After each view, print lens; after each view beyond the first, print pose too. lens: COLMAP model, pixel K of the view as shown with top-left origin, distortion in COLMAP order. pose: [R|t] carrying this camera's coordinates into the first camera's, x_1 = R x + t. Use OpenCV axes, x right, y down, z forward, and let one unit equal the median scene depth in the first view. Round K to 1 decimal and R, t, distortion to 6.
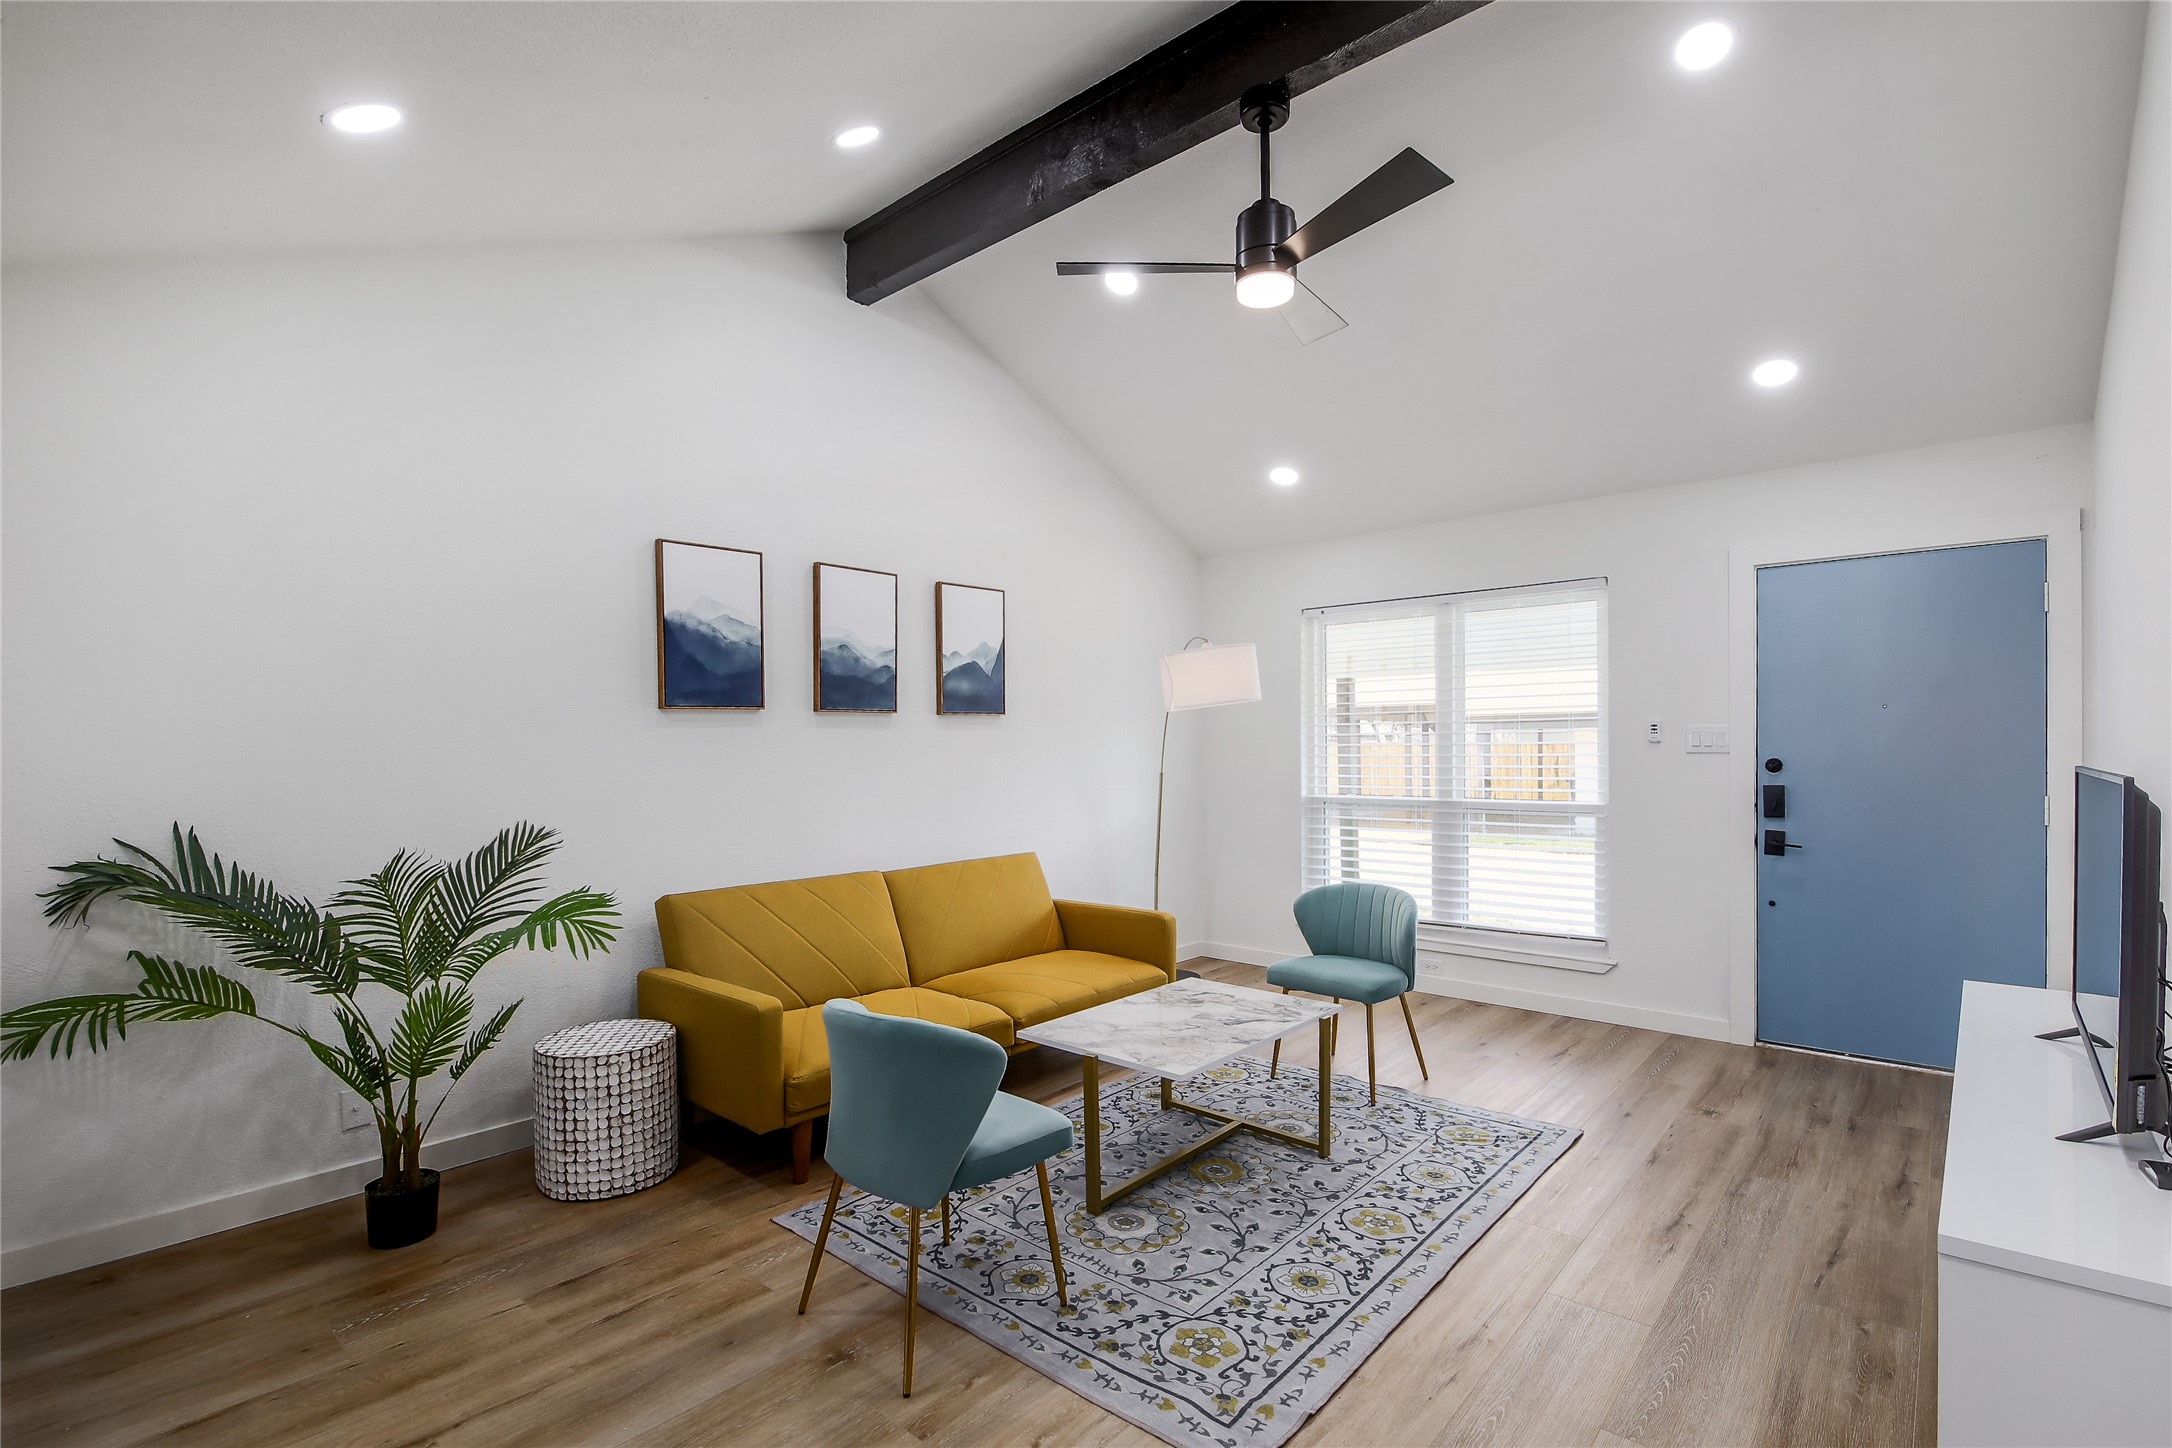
lens RADIAL K [[995.0, 0, 1109.3], [0, 995.0, 744.1], [0, 0, 1]] dist [-0.000969, -0.000048]
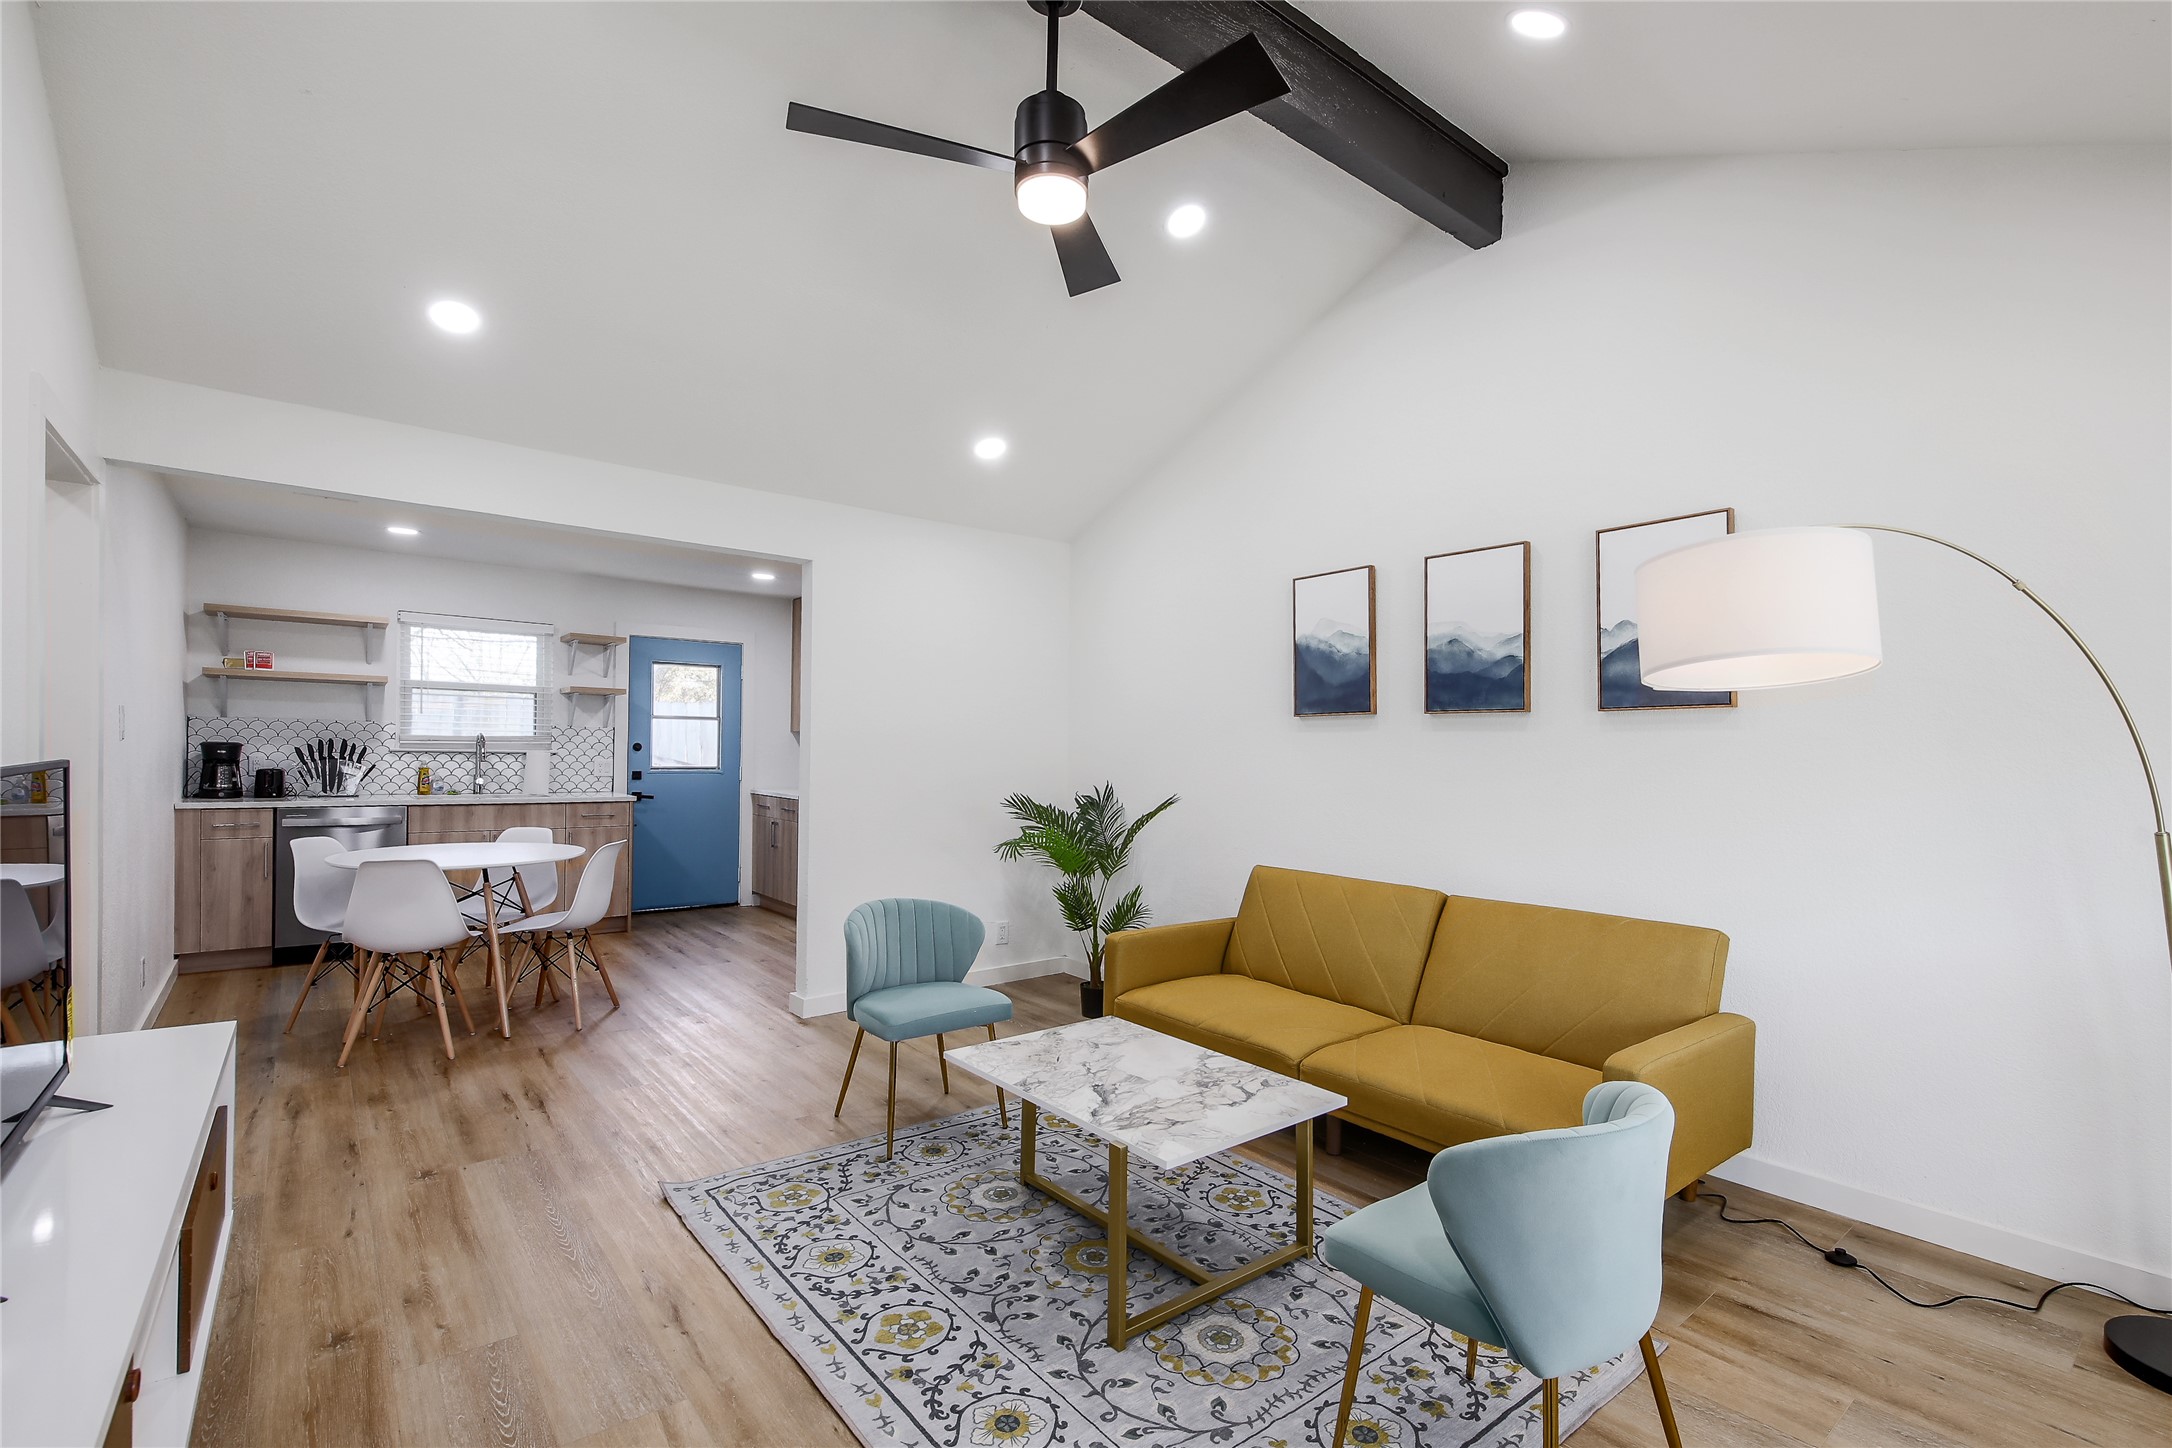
lens RADIAL K [[980.0, 0, 1086.7], [0, 980.0, 756.5], [0, 0, 1]] dist [0.000164, -0.000605]
pose [[-0.184748, 0.010778, -0.982727, 0.831007], [-0.014836, 0.999795, 0.013754, -0.000556], [0.982674, 0.017121, -0.184550, 1.038355]]
